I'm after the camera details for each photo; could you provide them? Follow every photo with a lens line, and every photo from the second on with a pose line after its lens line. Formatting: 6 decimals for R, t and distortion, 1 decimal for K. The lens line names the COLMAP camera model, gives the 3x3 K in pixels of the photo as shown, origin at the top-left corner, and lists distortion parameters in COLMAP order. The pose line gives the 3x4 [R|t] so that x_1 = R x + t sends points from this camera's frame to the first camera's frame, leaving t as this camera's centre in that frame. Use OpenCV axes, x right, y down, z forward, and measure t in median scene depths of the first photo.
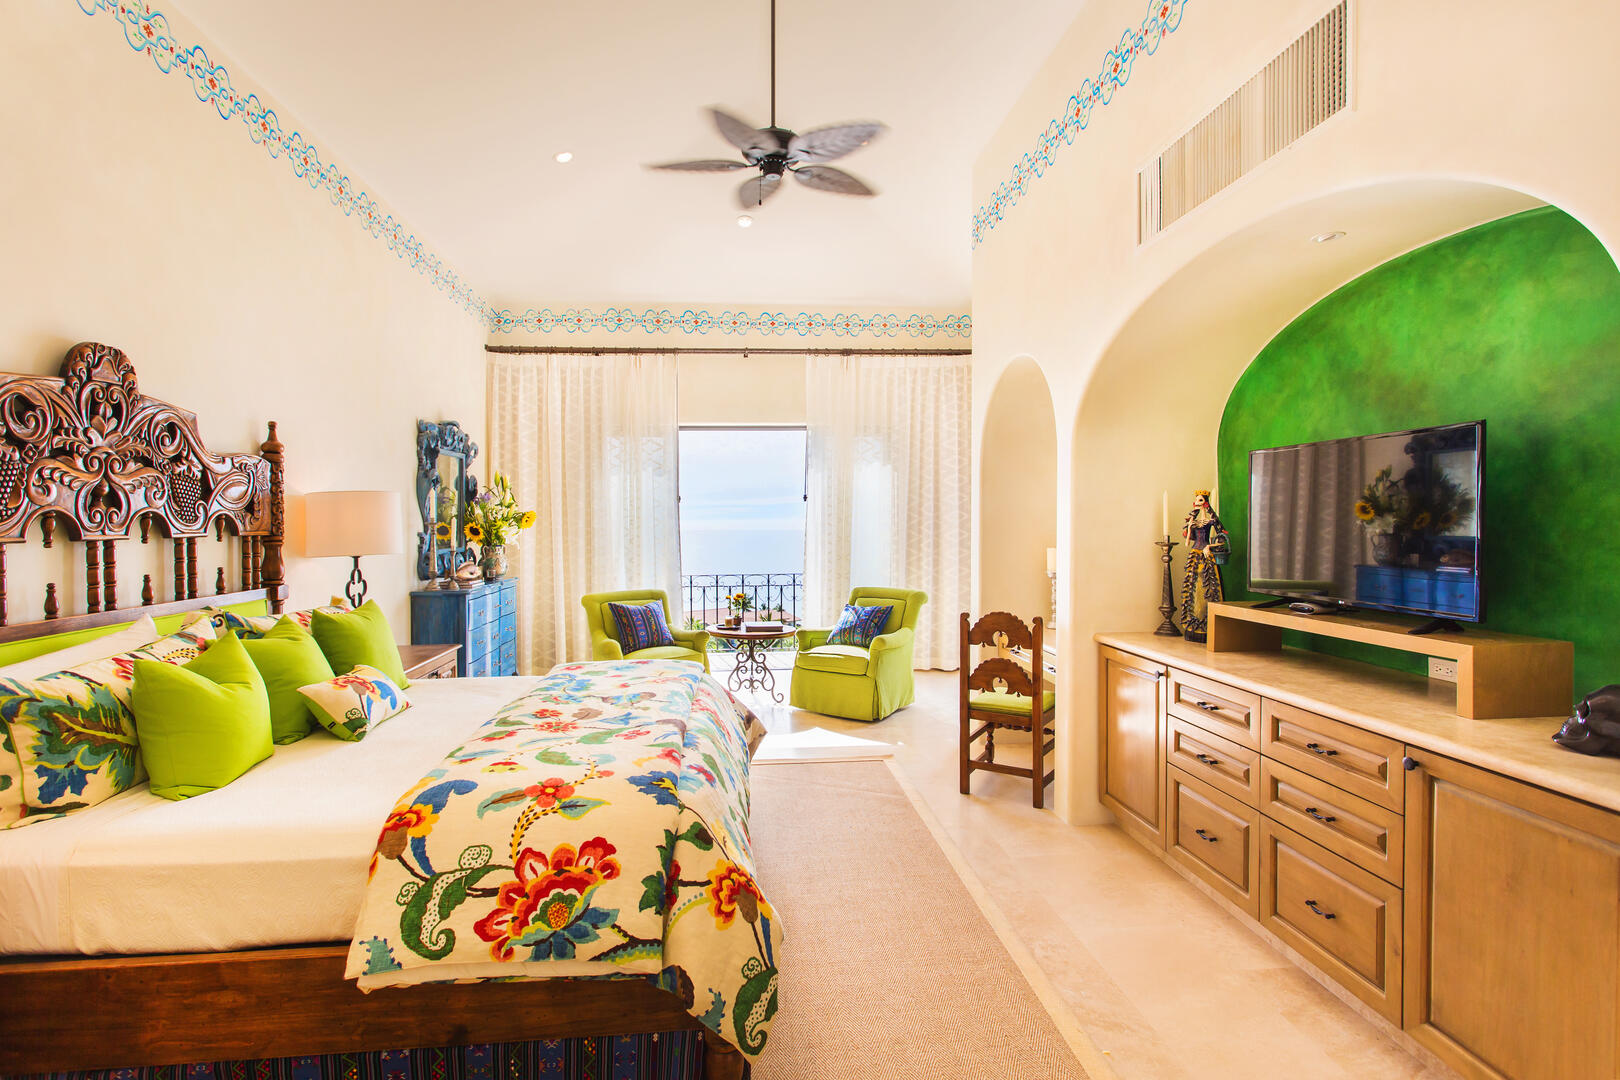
lens RADIAL K [[783.8, 0, 807.4], [0, 783.8, 539.3], [0, 0, 1]] dist [-0.003223, 0.000299]
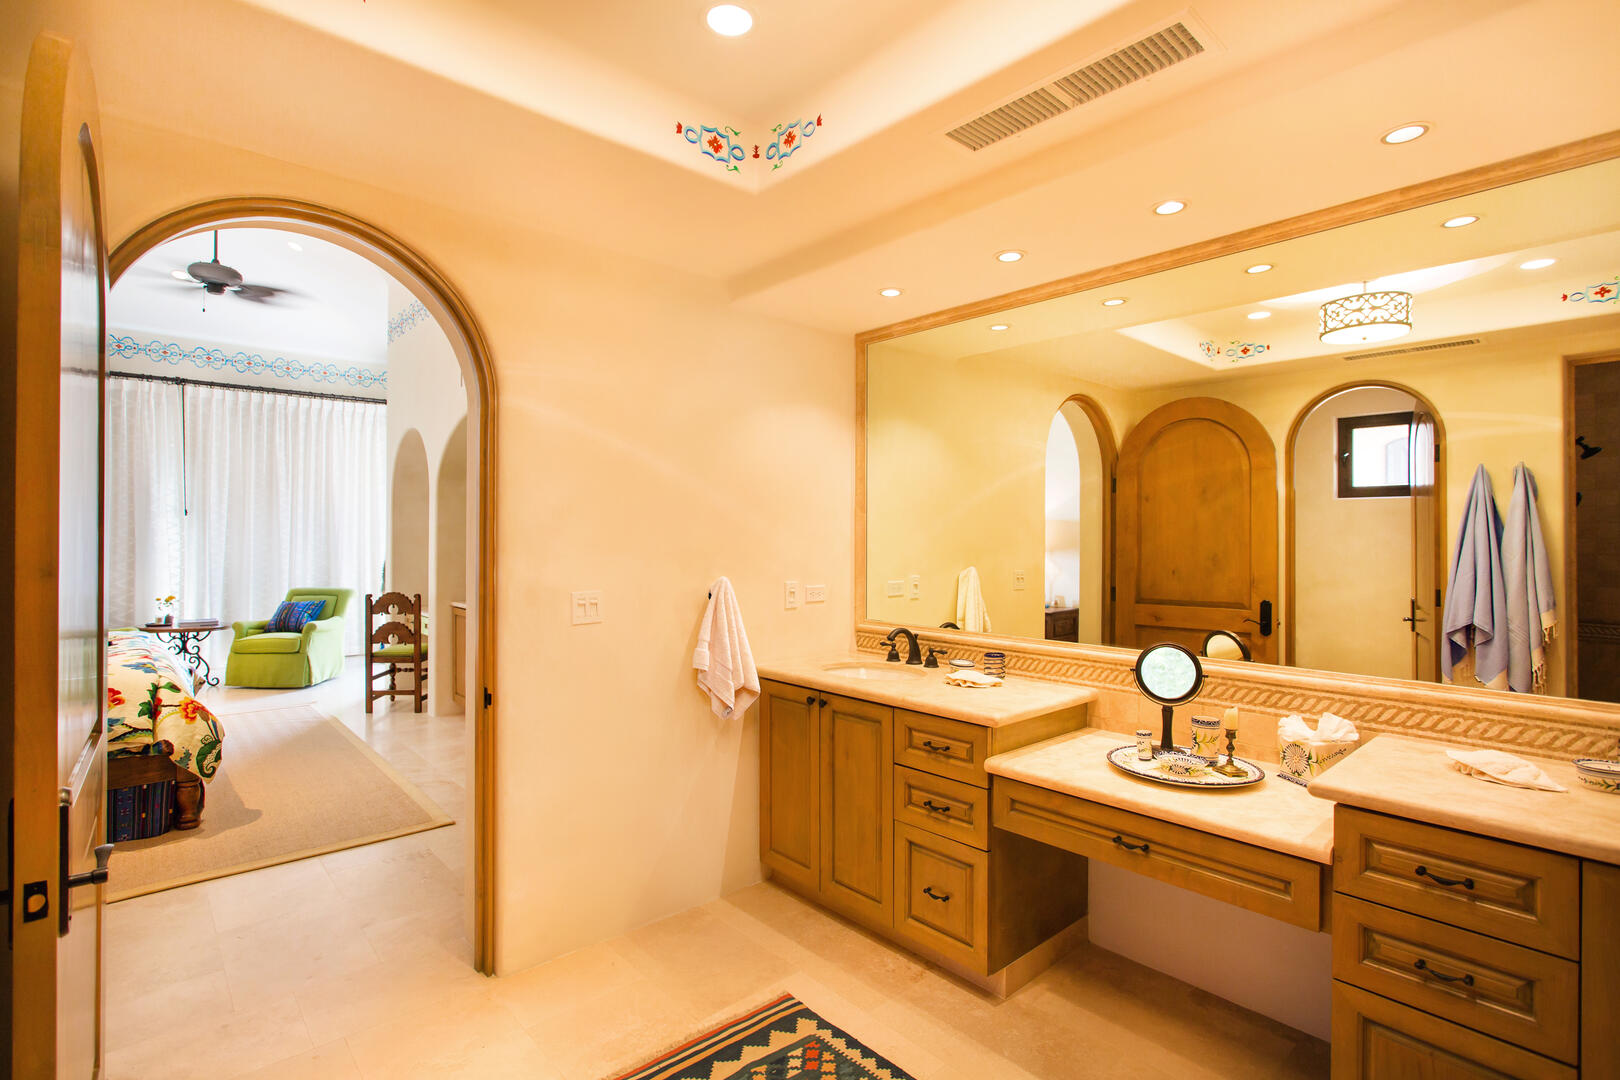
lens RADIAL K [[783.8, 0, 812.7], [0, 783.8, 550.8], [0, 0, 1]] dist [-0.003223, 0.000299]
pose [[0.810961, 0.006235, 0.585067, 0.008439], [0.000201, 0.999940, -0.010935, 0.028504], [-0.585100, 0.008985, 0.810911, -0.812375]]
